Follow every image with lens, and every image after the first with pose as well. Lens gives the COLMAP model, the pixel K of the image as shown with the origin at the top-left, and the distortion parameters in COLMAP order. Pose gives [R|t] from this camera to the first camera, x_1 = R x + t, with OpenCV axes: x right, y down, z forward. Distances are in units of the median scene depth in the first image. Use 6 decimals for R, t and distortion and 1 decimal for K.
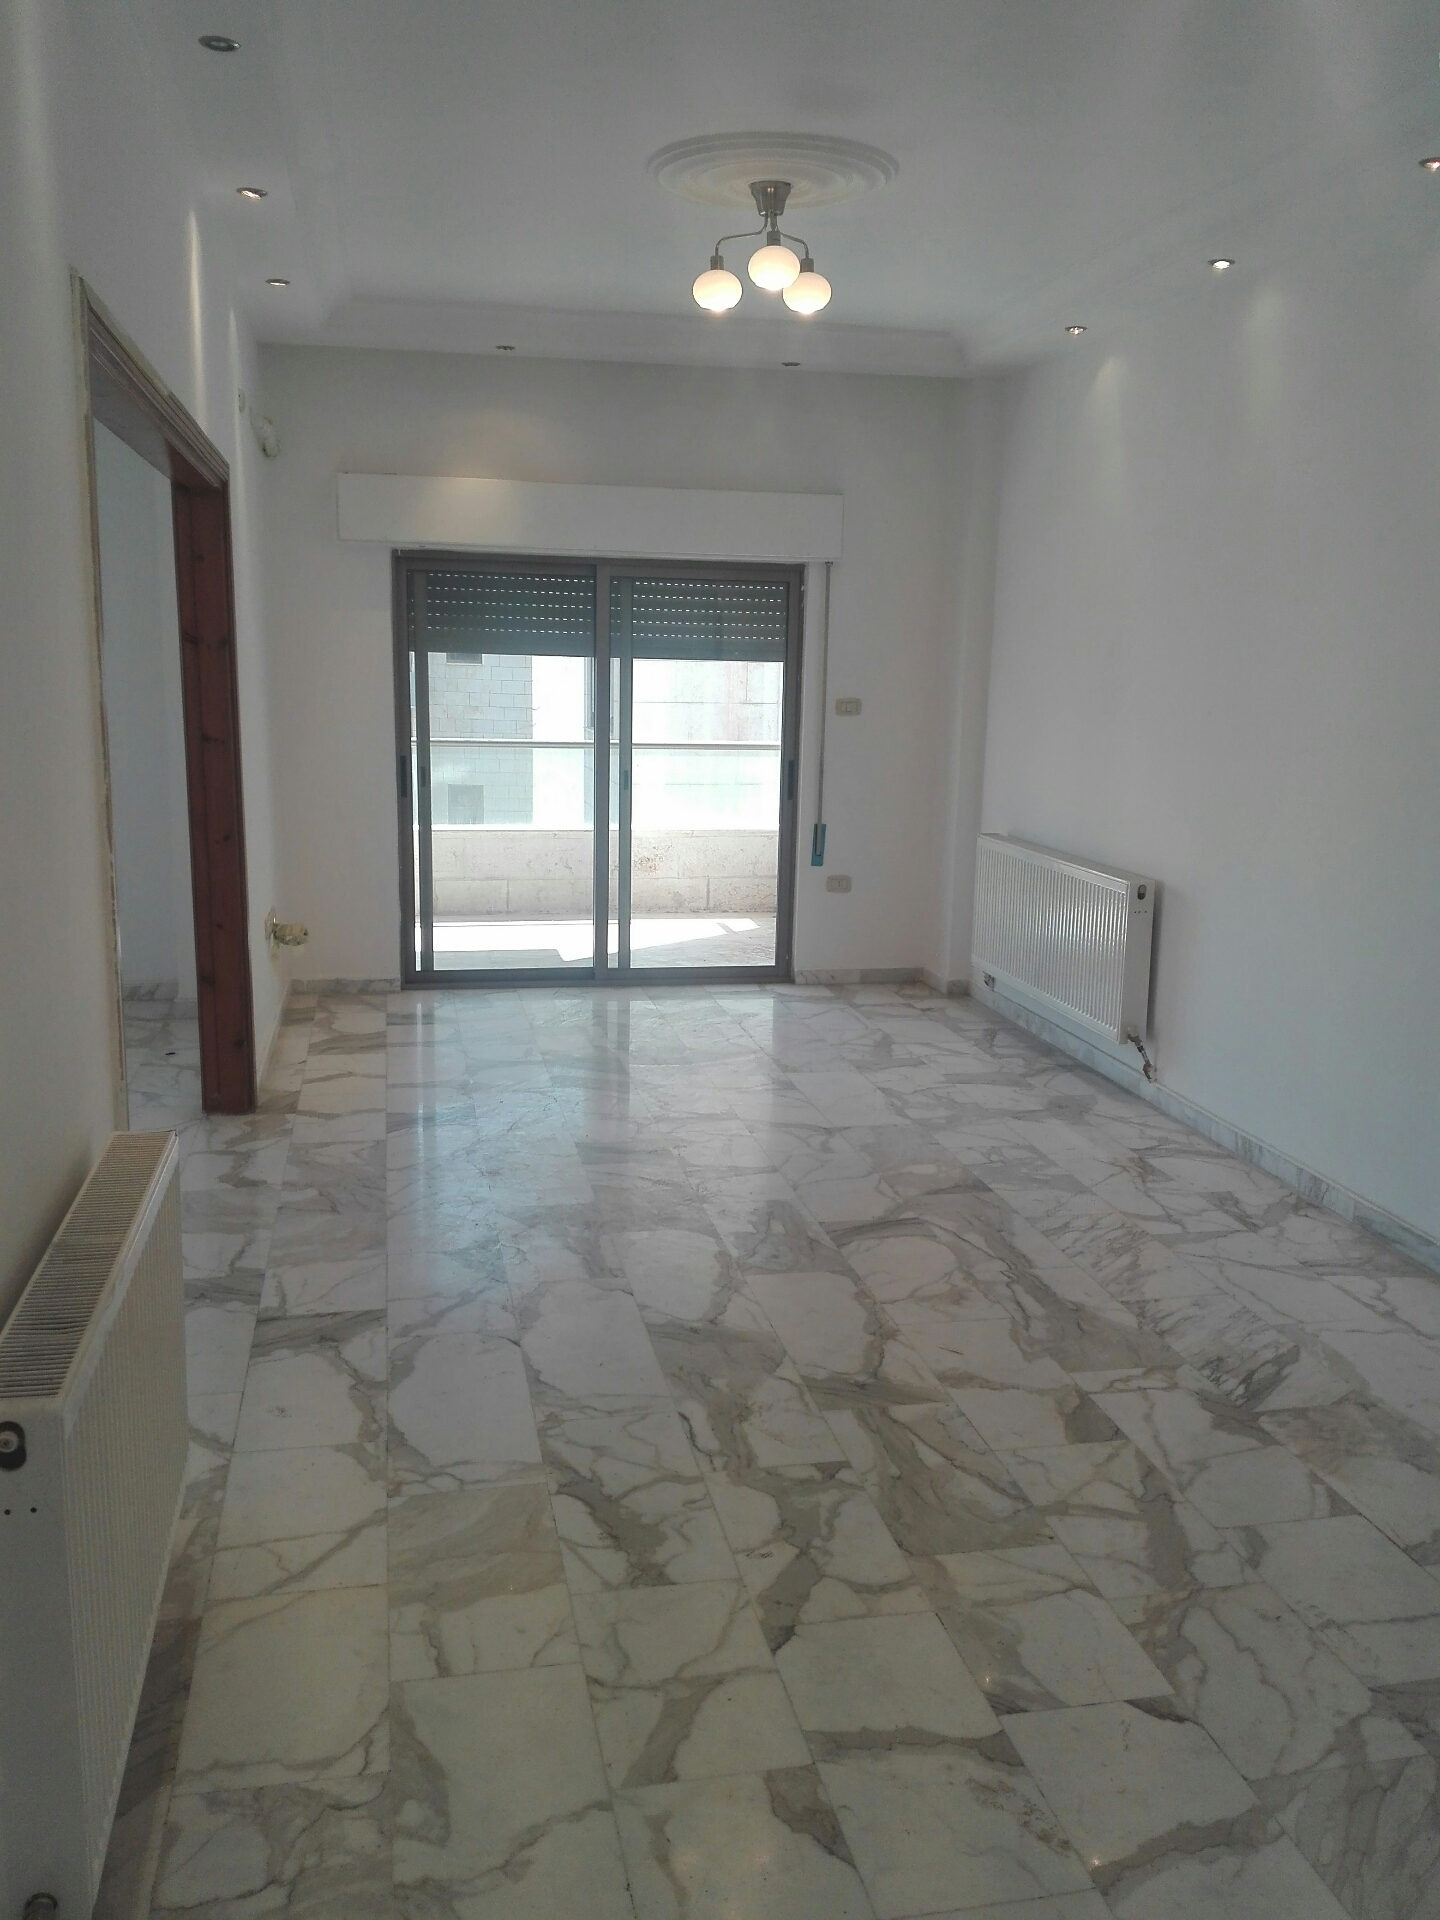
lens RADIAL K [[1576.7, 0, 718.0], [0, 1576.7, 959.1], [0, 0, 1]] dist [-0.019152, -0.011283]
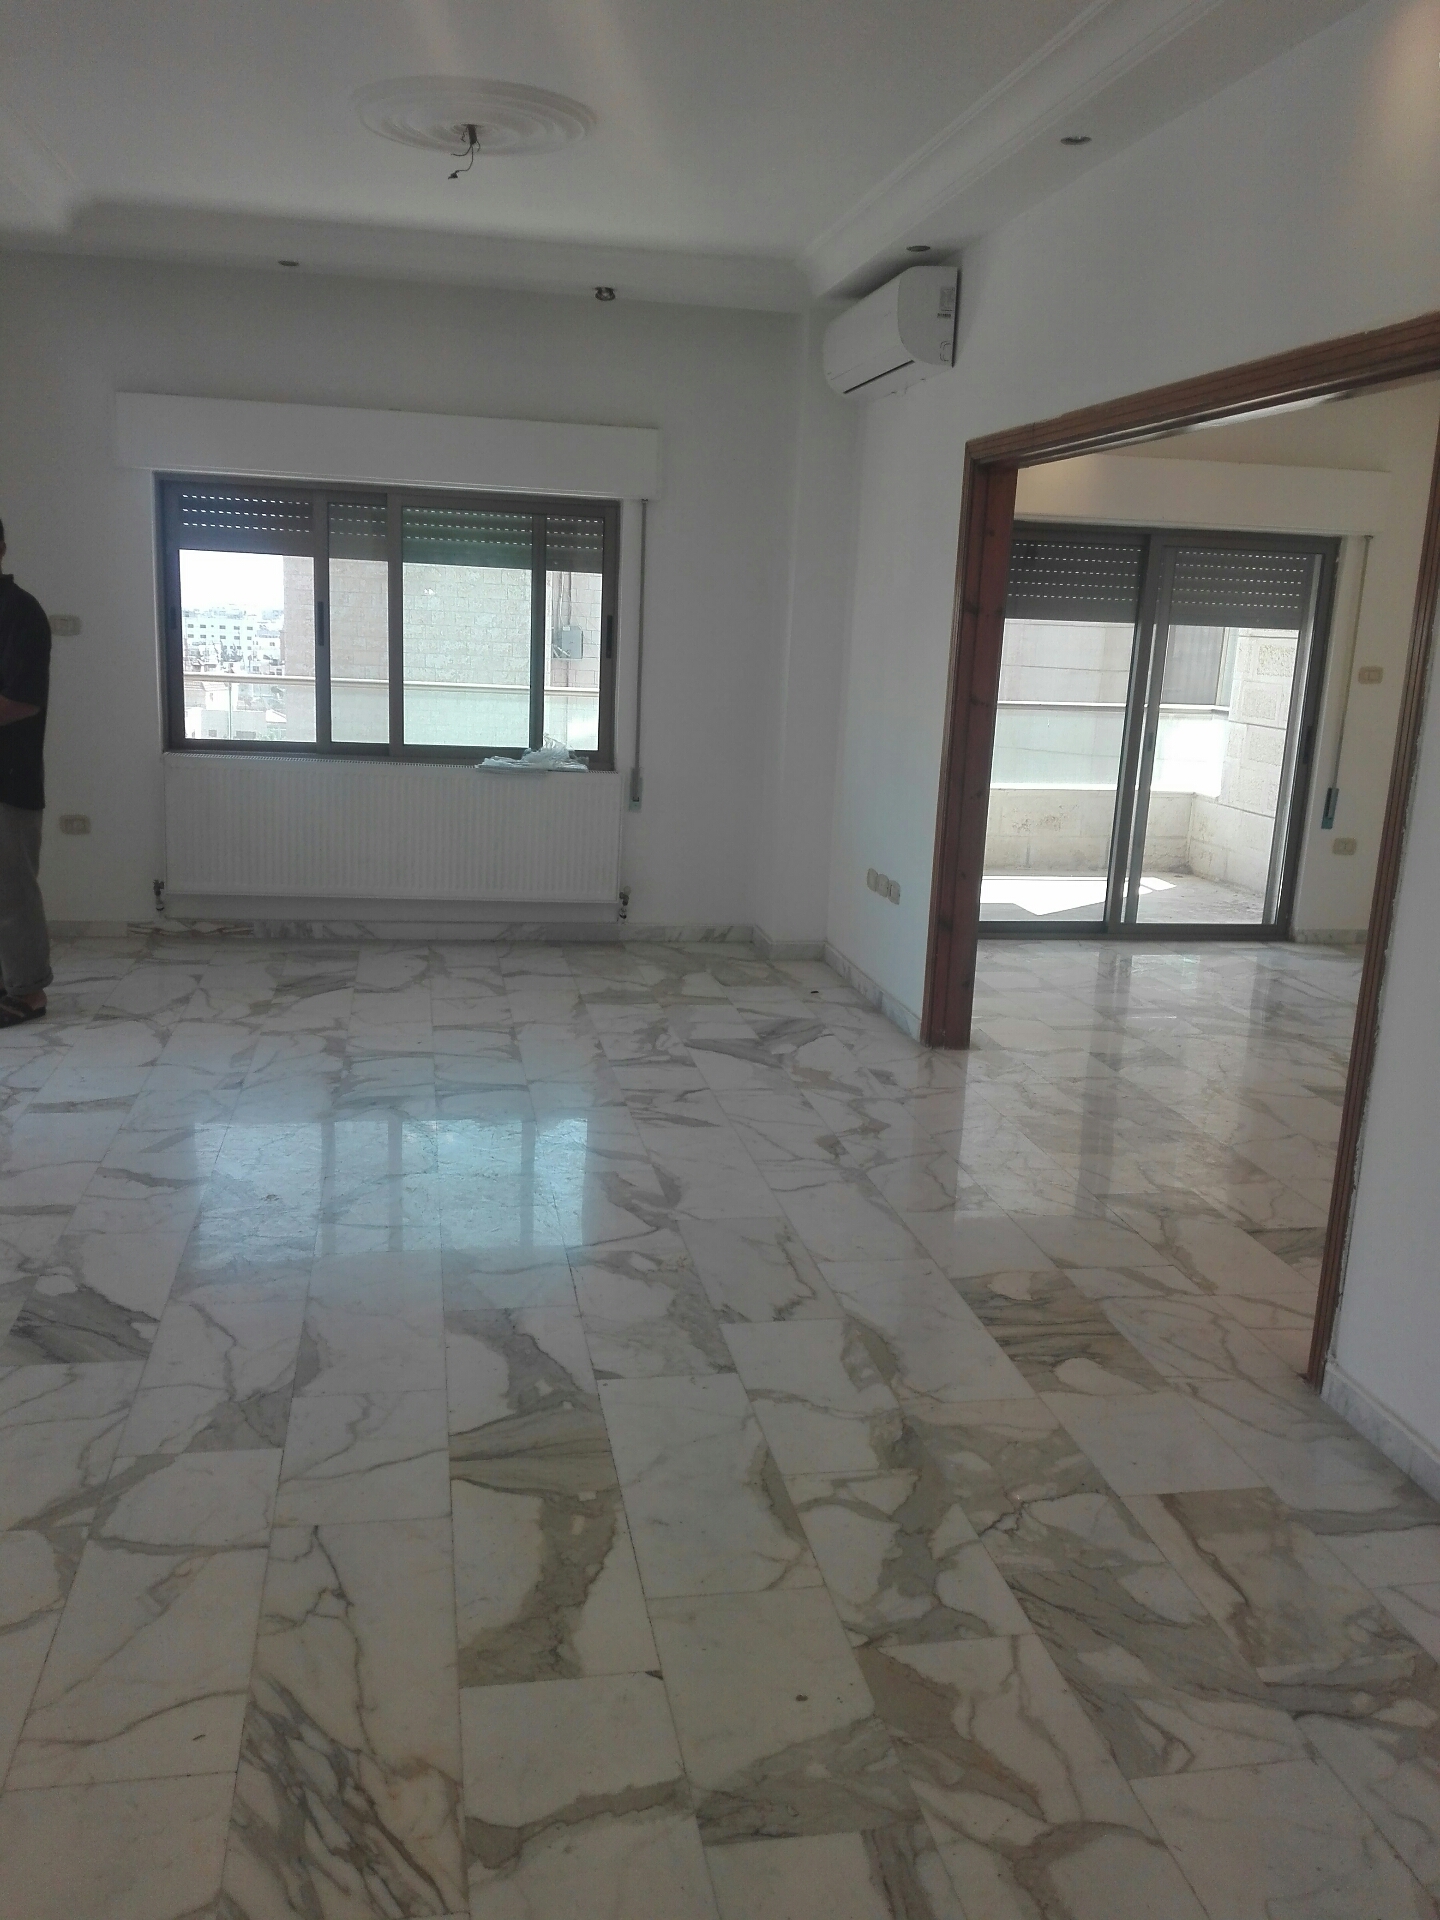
lens RADIAL K [[1576.7, 0, 721.4], [0, 1576.7, 964.2], [0, 0, 1]] dist [-0.019152, -0.011283]
pose [[0.997712, 0.026475, -0.062212, -0.270503], [-0.024416, 0.999136, 0.033627, 0.004865], [0.063049, -0.032031, 0.997496, -0.059474]]
